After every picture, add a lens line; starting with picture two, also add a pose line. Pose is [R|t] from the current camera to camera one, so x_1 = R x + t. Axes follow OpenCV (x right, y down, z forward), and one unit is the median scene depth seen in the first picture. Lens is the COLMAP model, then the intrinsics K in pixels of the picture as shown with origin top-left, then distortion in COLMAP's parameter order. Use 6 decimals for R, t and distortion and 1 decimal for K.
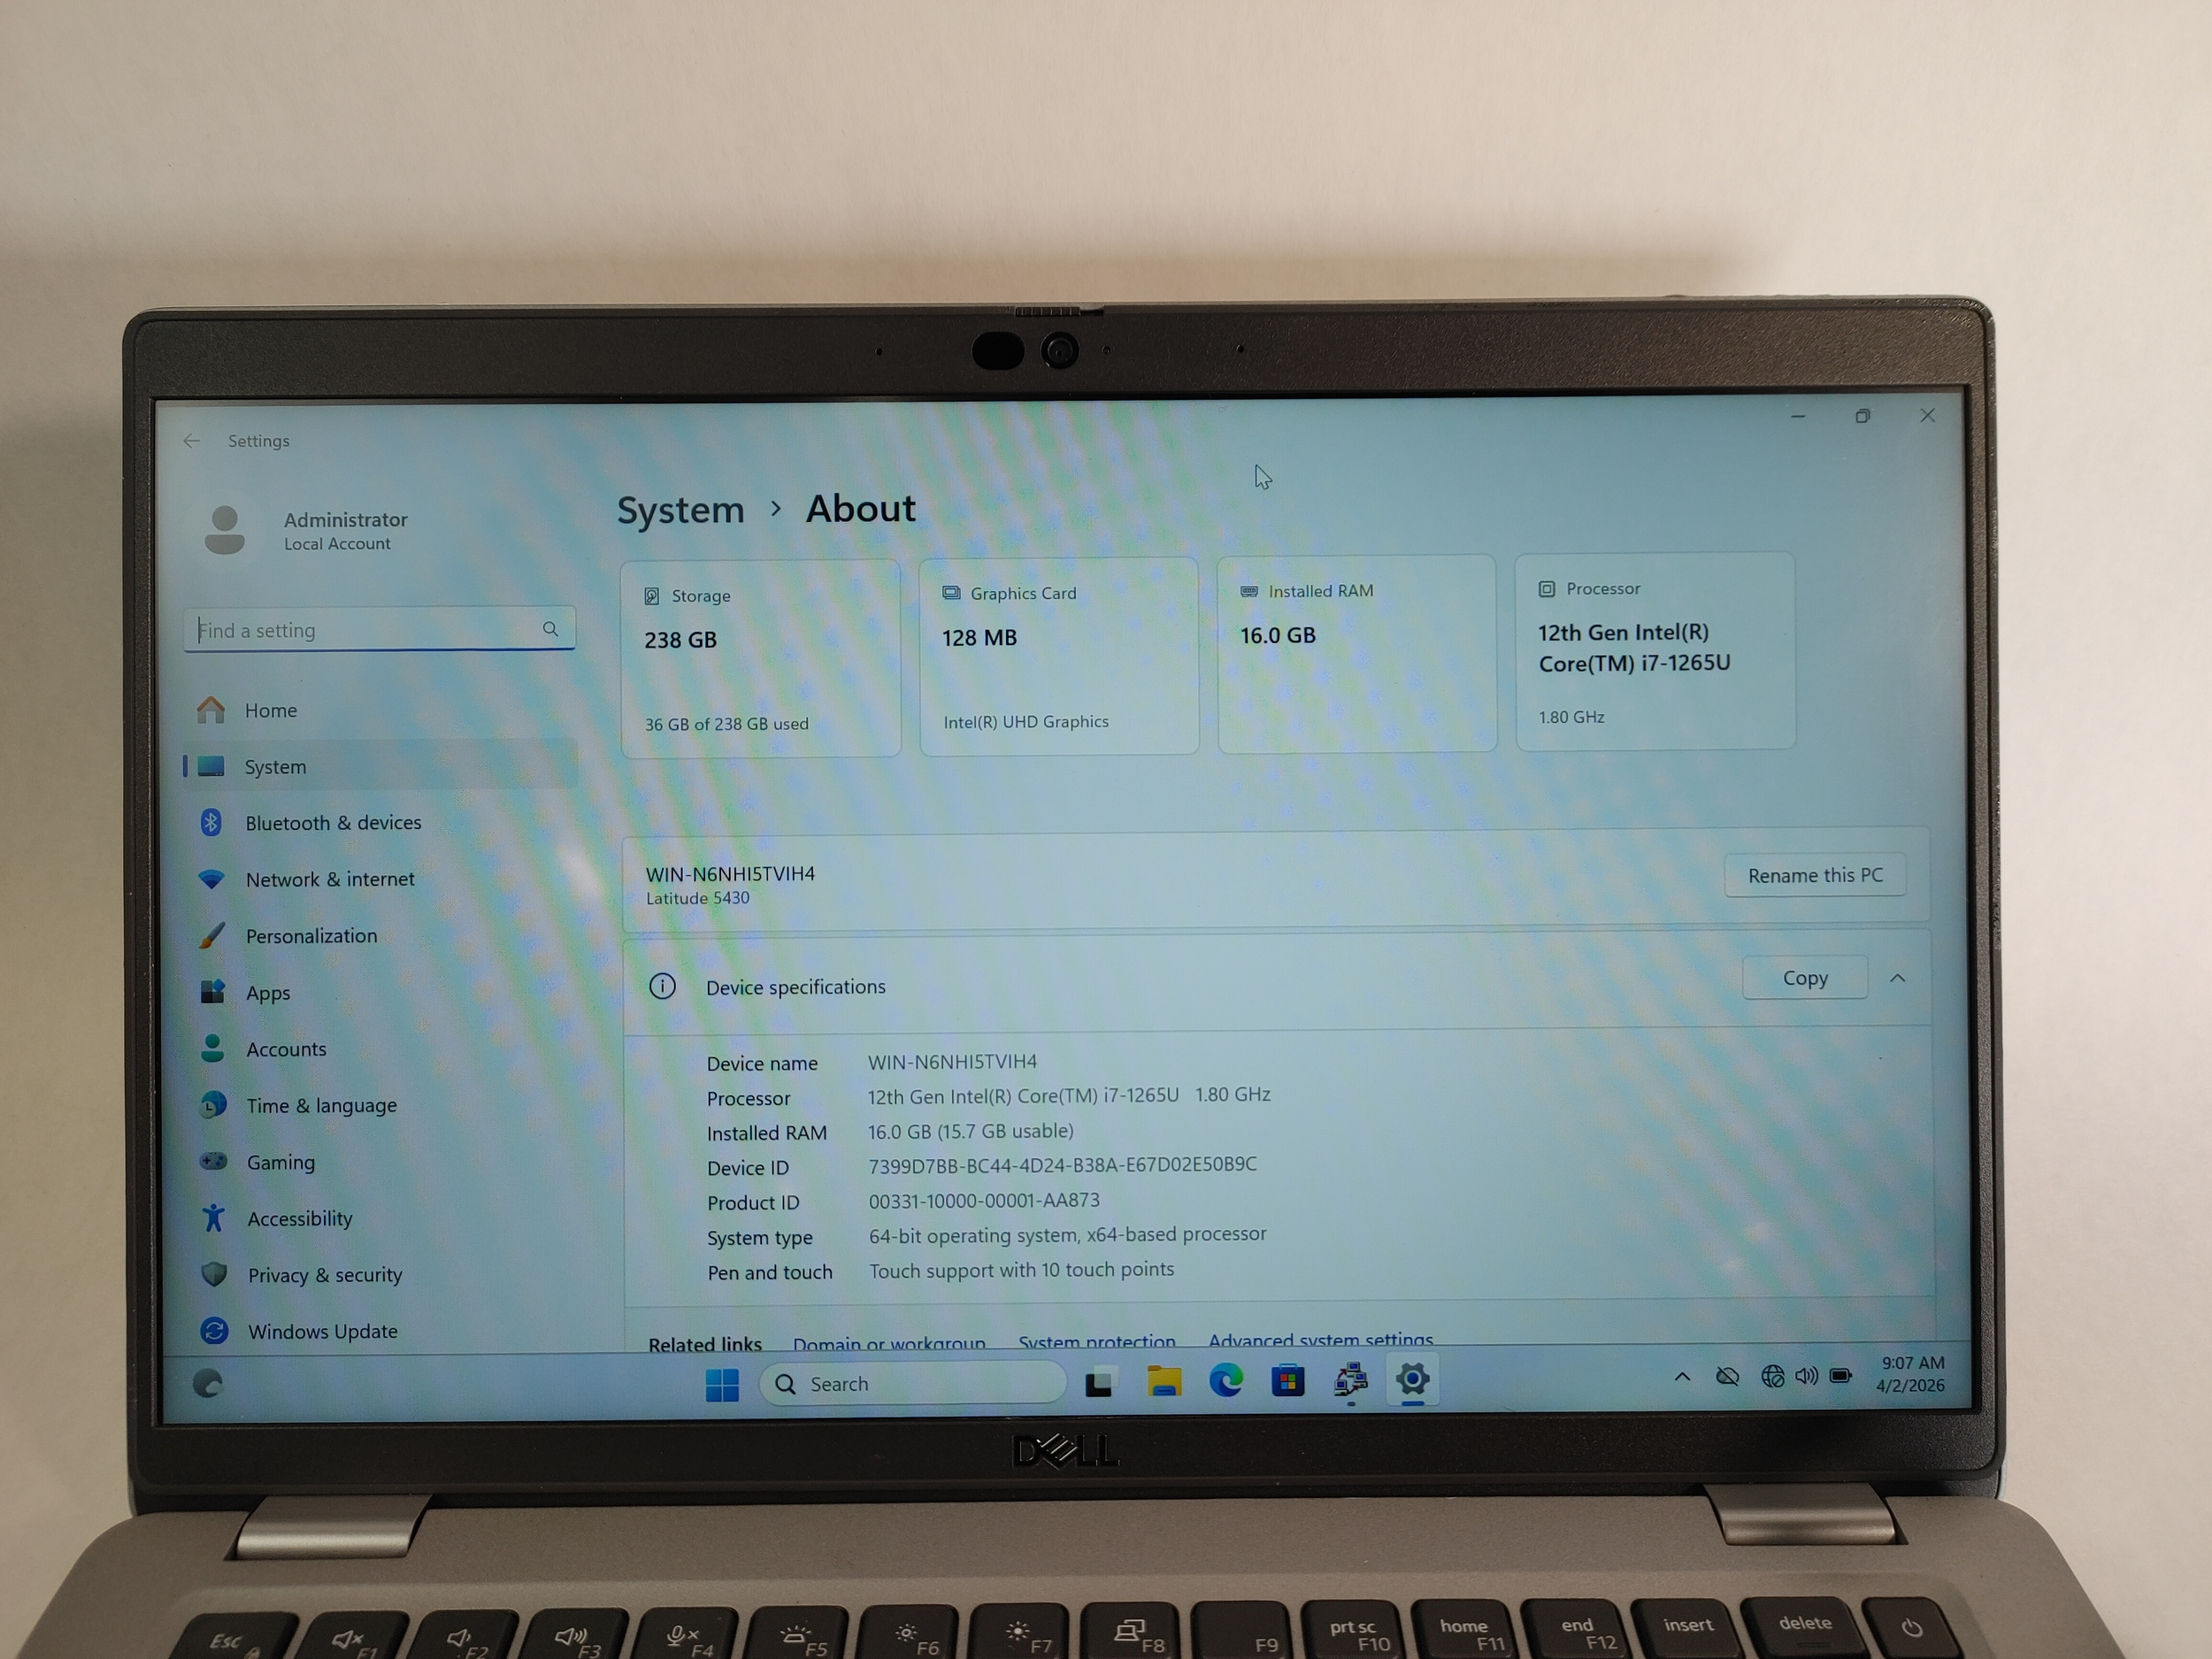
lens RADIAL K [[1720.5, 0, 1125.1], [0, 1720.5, 838.0], [0, 0, 1]] dist [0.023048, -0.028137]
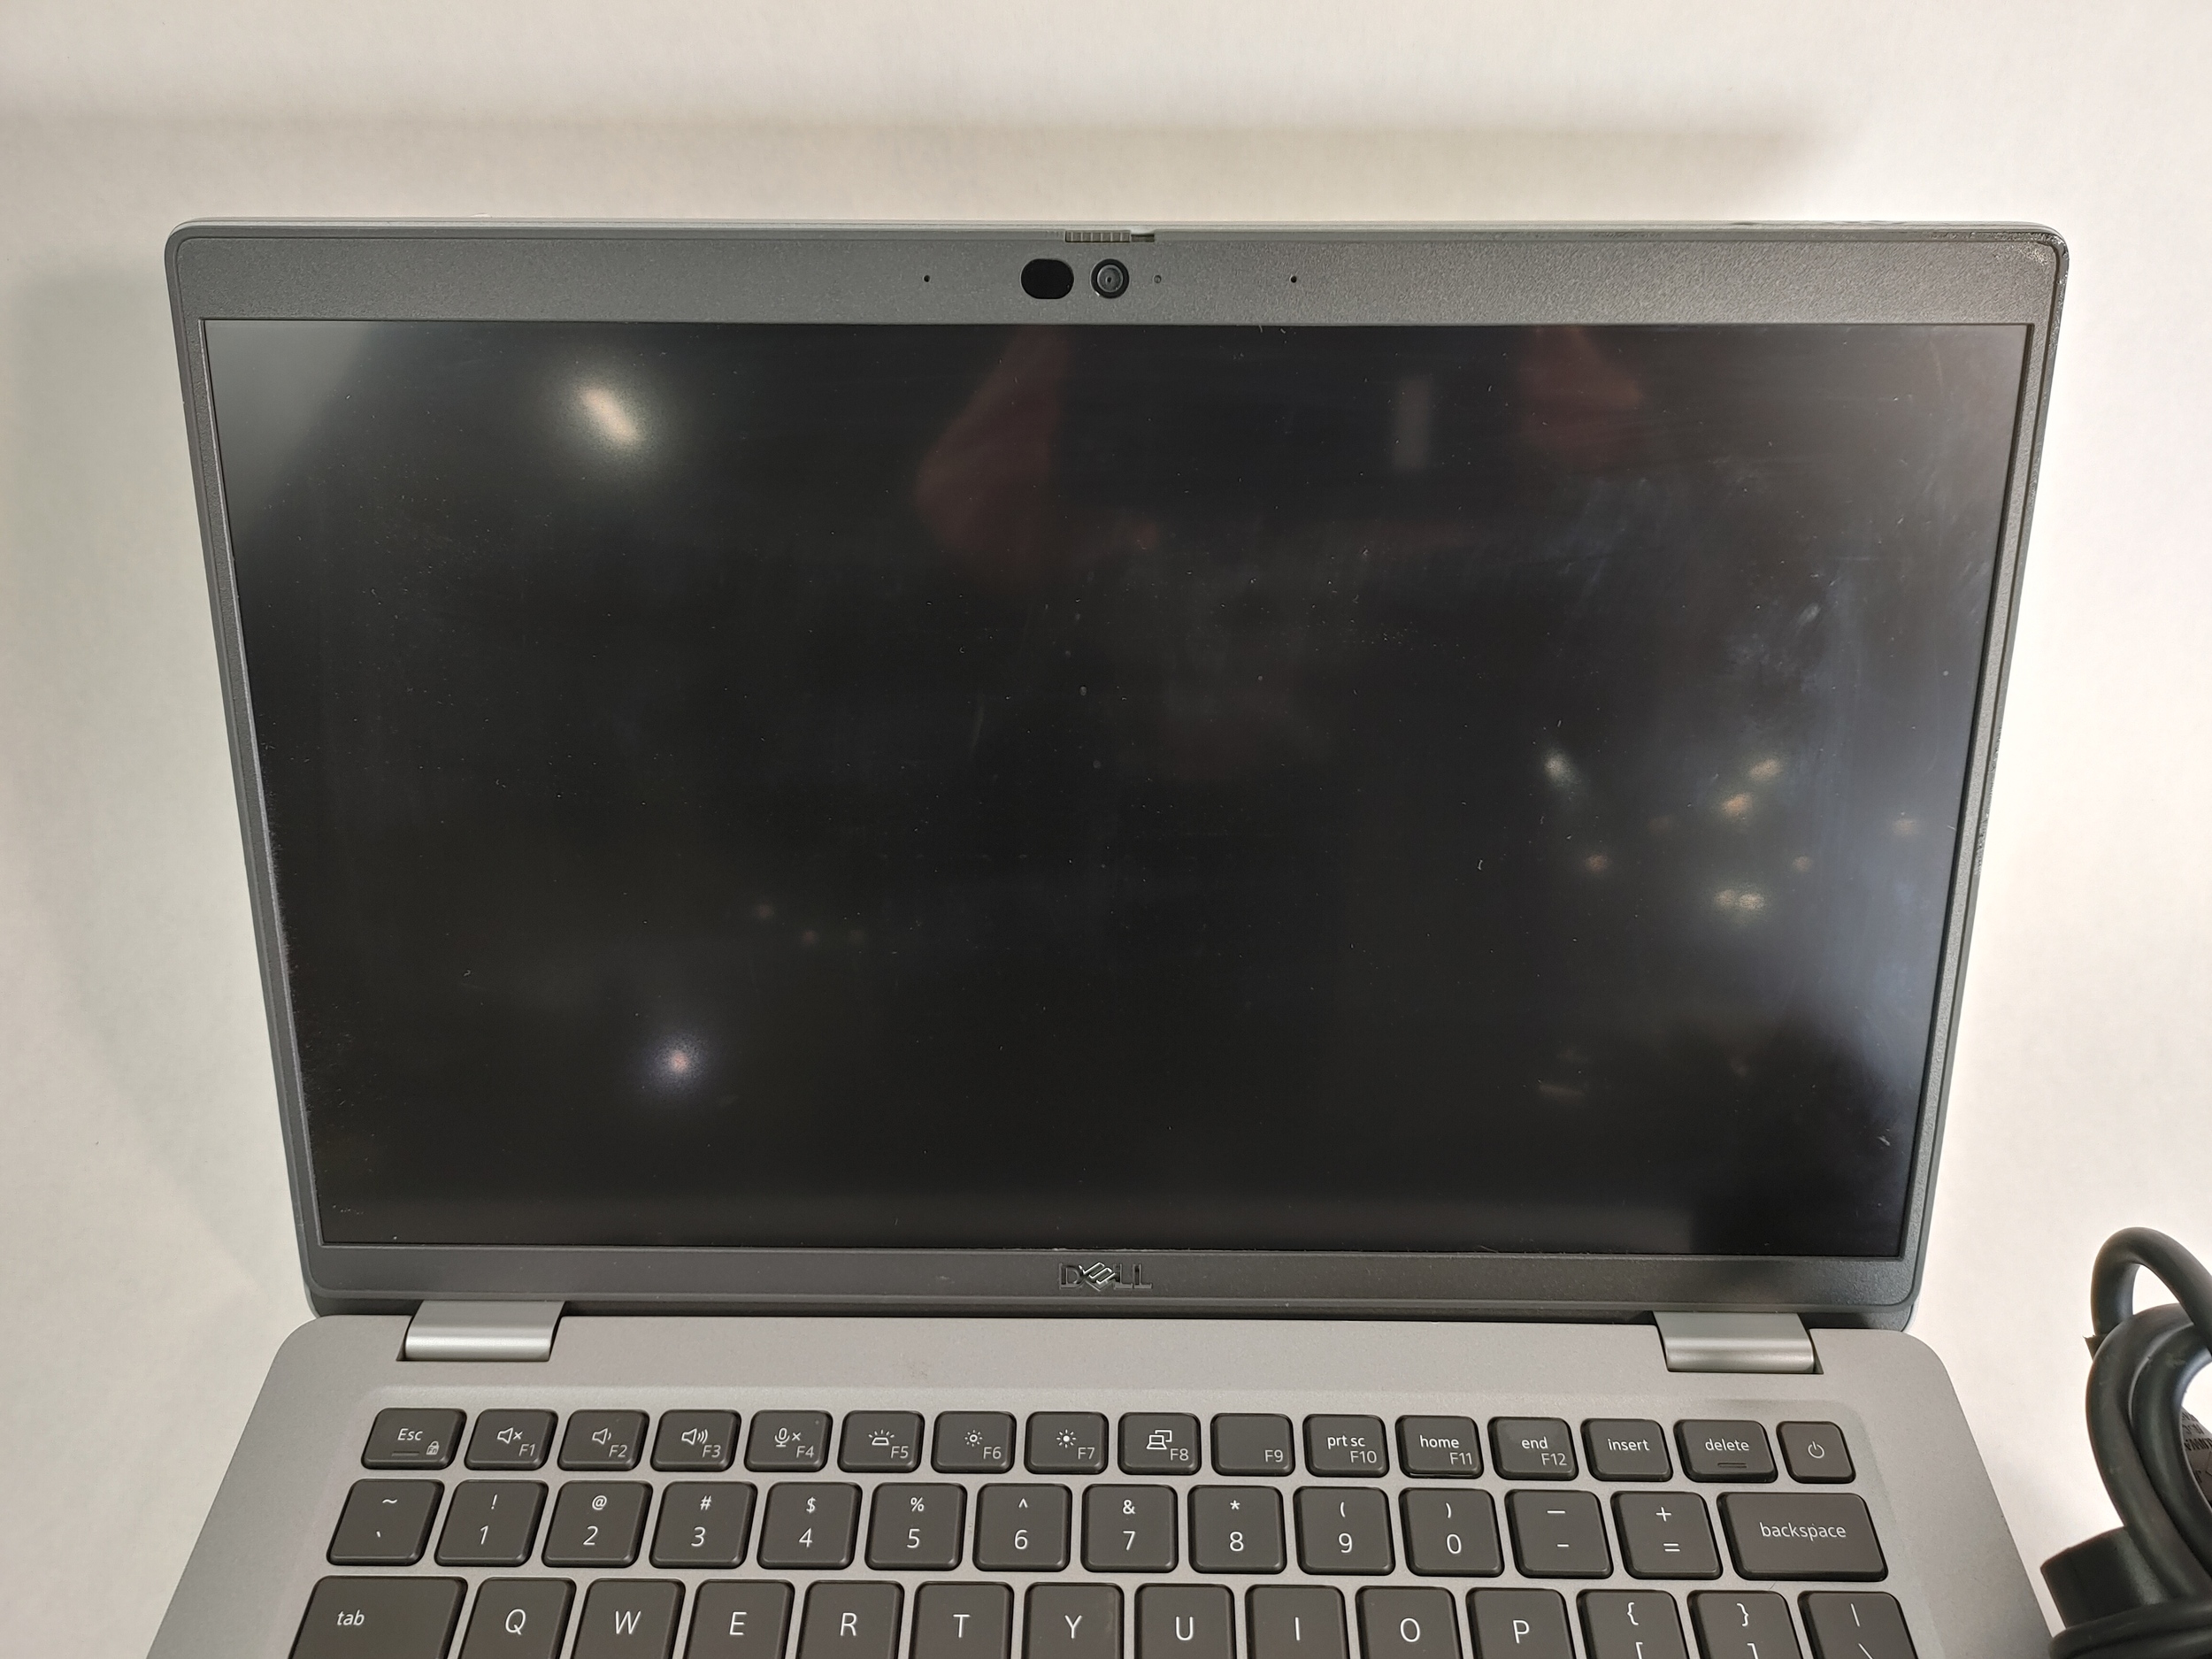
lens RADIAL K [[1720.5, 0, 1112.7], [0, 1720.5, 837.3], [0, 0, 1]] dist [0.023048, -0.028137]
pose [[0.999825, 0.014847, -0.011377, -0.020416], [-0.011213, 0.962586, 0.270743, -0.244109], [0.014971, -0.270568, 0.962584, -0.035828]]
